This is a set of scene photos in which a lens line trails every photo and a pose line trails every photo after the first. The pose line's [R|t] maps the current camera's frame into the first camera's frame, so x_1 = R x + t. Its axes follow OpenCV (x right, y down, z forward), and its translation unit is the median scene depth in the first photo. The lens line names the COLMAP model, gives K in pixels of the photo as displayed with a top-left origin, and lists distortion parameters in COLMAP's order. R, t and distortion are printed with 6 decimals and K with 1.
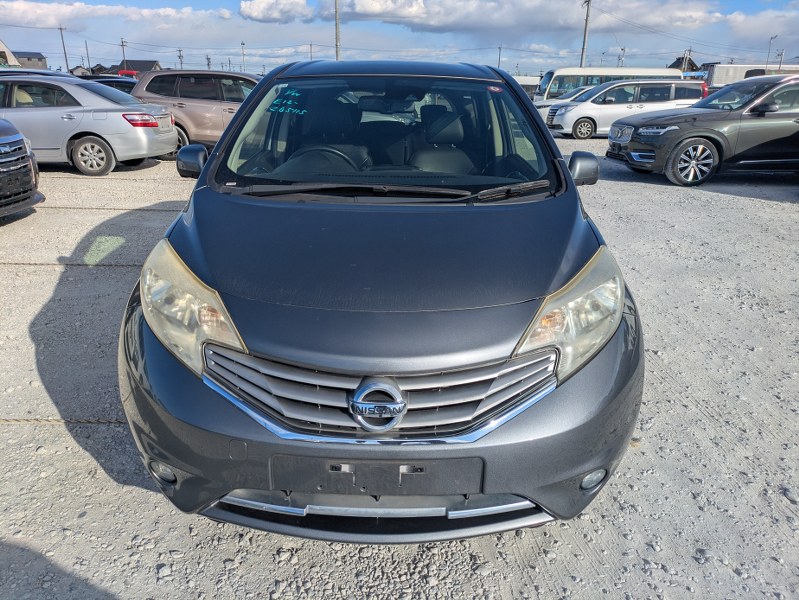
lens RADIAL K [[573.8, 0, 387.9], [0, 573.8, 299.8], [0, 0, 1]] dist [0.008119, -0.005163]
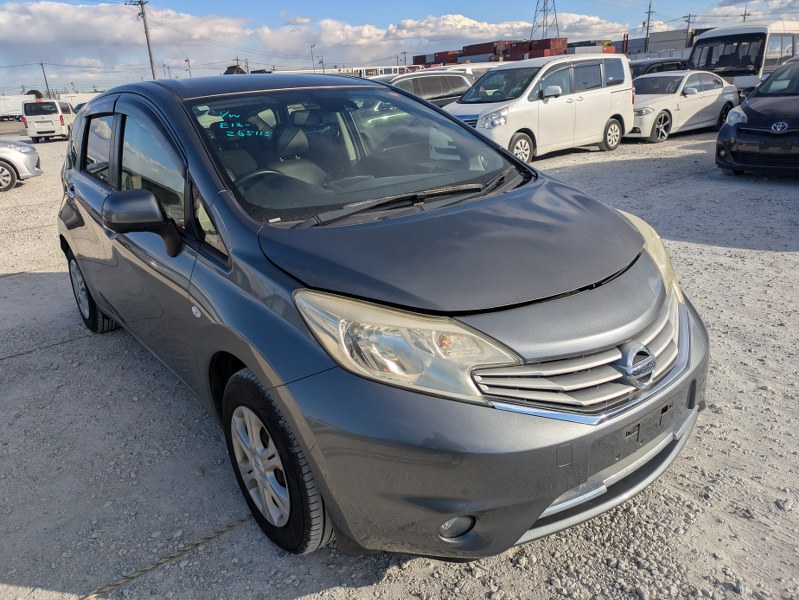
lens RADIAL K [[573.8, 0, 387.9], [0, 573.8, 299.8], [0, 0, 1]] dist [0.008119, -0.005163]
pose [[0.799012, -0.269682, 0.537449, -0.782365], [0.279771, 0.957883, 0.064719, -0.118319], [-0.532267, 0.098651, 0.840809, 0.243291]]
